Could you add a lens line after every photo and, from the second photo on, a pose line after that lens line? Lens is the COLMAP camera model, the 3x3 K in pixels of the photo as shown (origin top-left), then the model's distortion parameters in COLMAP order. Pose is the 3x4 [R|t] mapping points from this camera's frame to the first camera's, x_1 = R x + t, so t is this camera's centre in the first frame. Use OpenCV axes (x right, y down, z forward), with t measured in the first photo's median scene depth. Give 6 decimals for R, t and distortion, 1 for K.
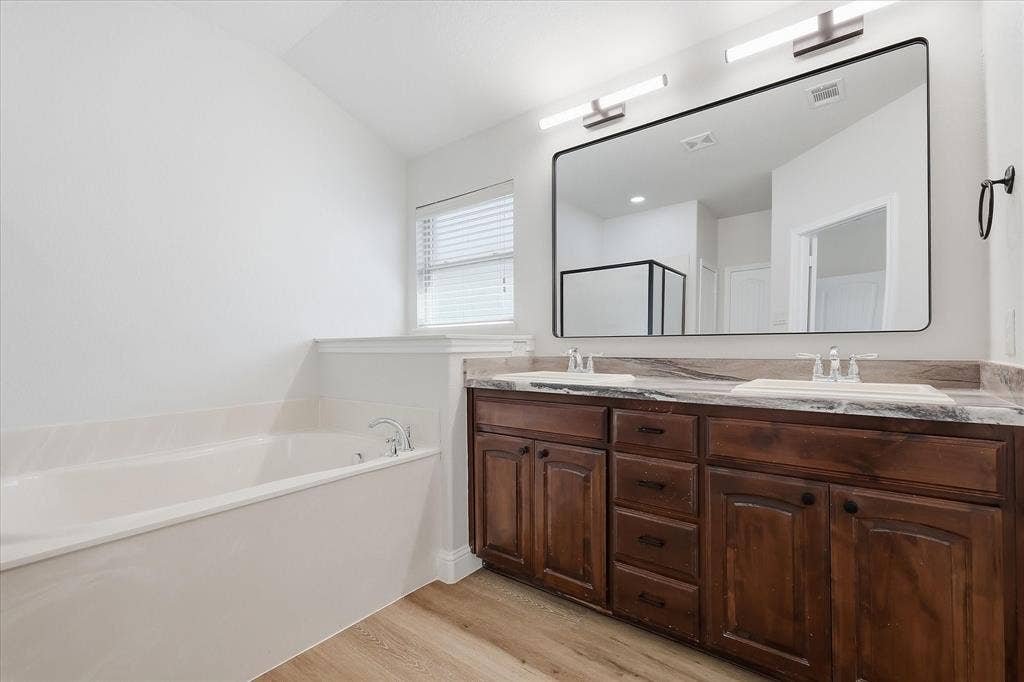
lens RADIAL K [[455.7, 0, 508.1], [0, 455.7, 343.3], [0, 0, 1]] dist [0.001294, 0.000231]
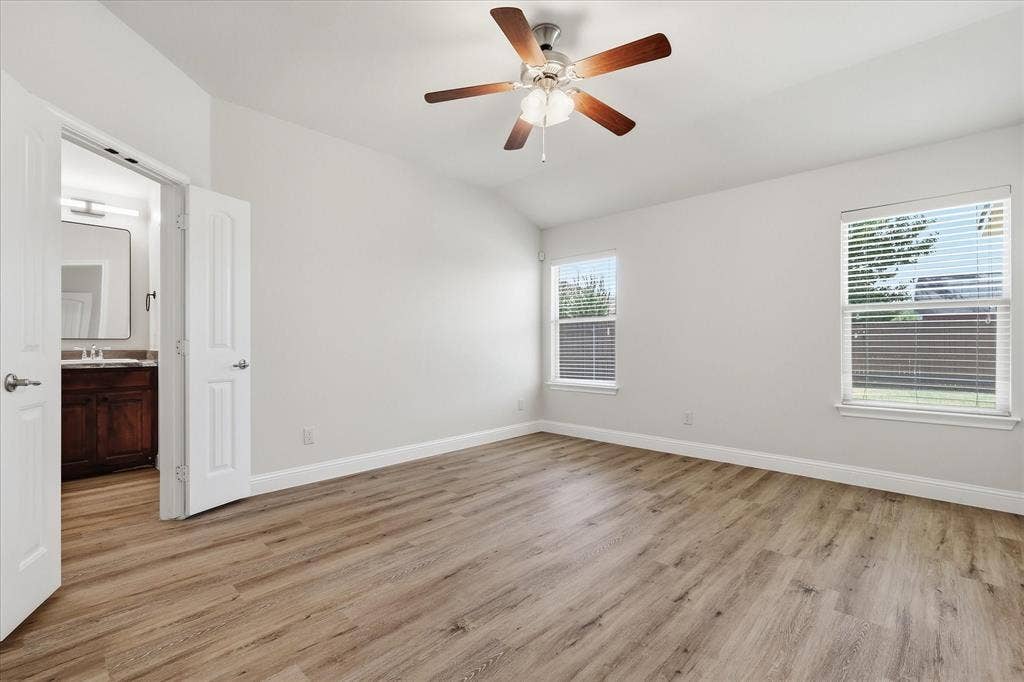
lens RADIAL K [[455.7, 0, 512.8], [0, 455.7, 346.6], [0, 0, 1]] dist [0.001294, 0.000231]
pose [[0.106510, 0.009583, 0.994265, -1.644265], [0.000099, 0.999953, -0.009649, 0.044984], [-0.994312, 0.001126, 0.106504, -1.666551]]
